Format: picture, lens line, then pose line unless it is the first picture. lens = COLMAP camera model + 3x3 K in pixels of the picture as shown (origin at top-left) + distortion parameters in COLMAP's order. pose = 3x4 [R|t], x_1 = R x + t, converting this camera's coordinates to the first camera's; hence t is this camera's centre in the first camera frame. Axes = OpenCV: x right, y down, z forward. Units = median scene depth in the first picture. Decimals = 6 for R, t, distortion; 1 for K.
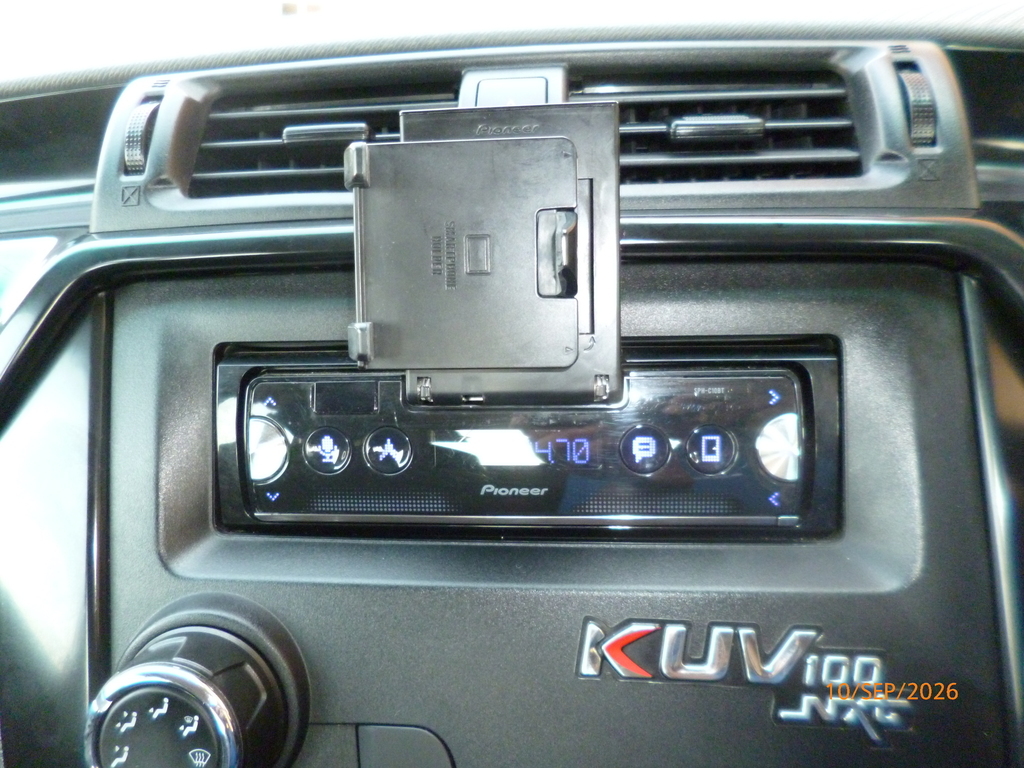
lens RADIAL K [[723.8, 0, 507.1], [0, 723.8, 382.6], [0, 0, 1]] dist [-0.053672, 0.013570]
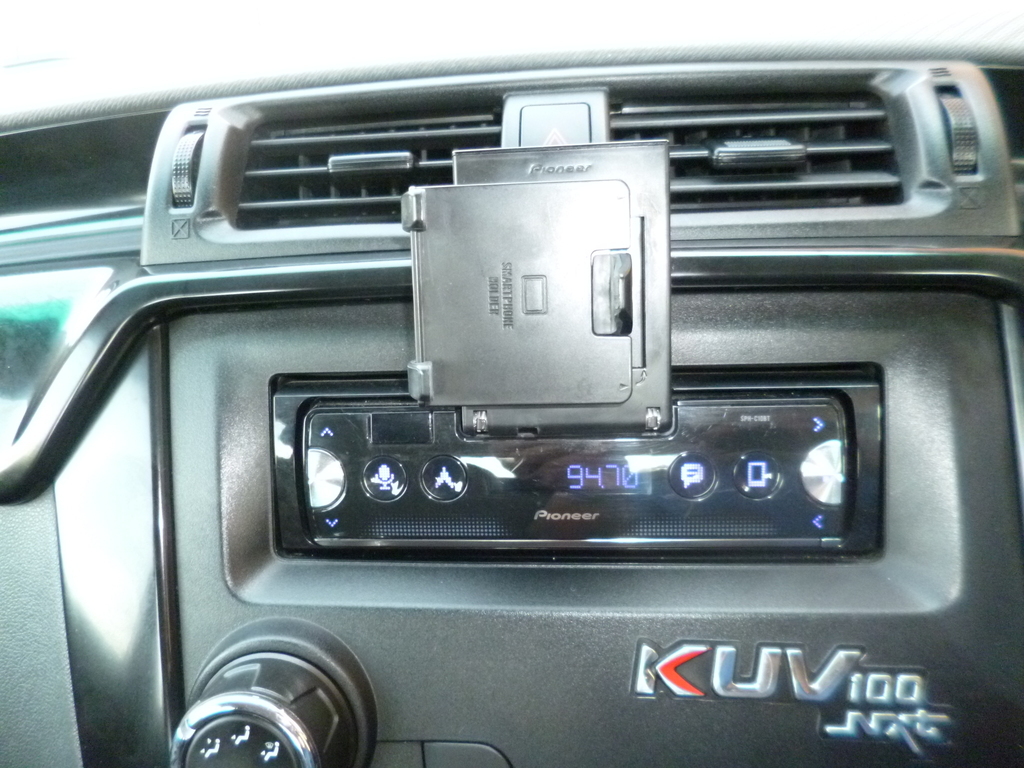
lens RADIAL K [[723.8, 0, 507.1], [0, 723.8, 382.6], [0, 0, 1]] dist [-0.053672, 0.013570]
pose [[0.999885, -0.014477, -0.004570, -0.068010], [0.014663, 0.998931, 0.043837, -0.088387], [0.003930, -0.043899, 0.999028, -0.028338]]
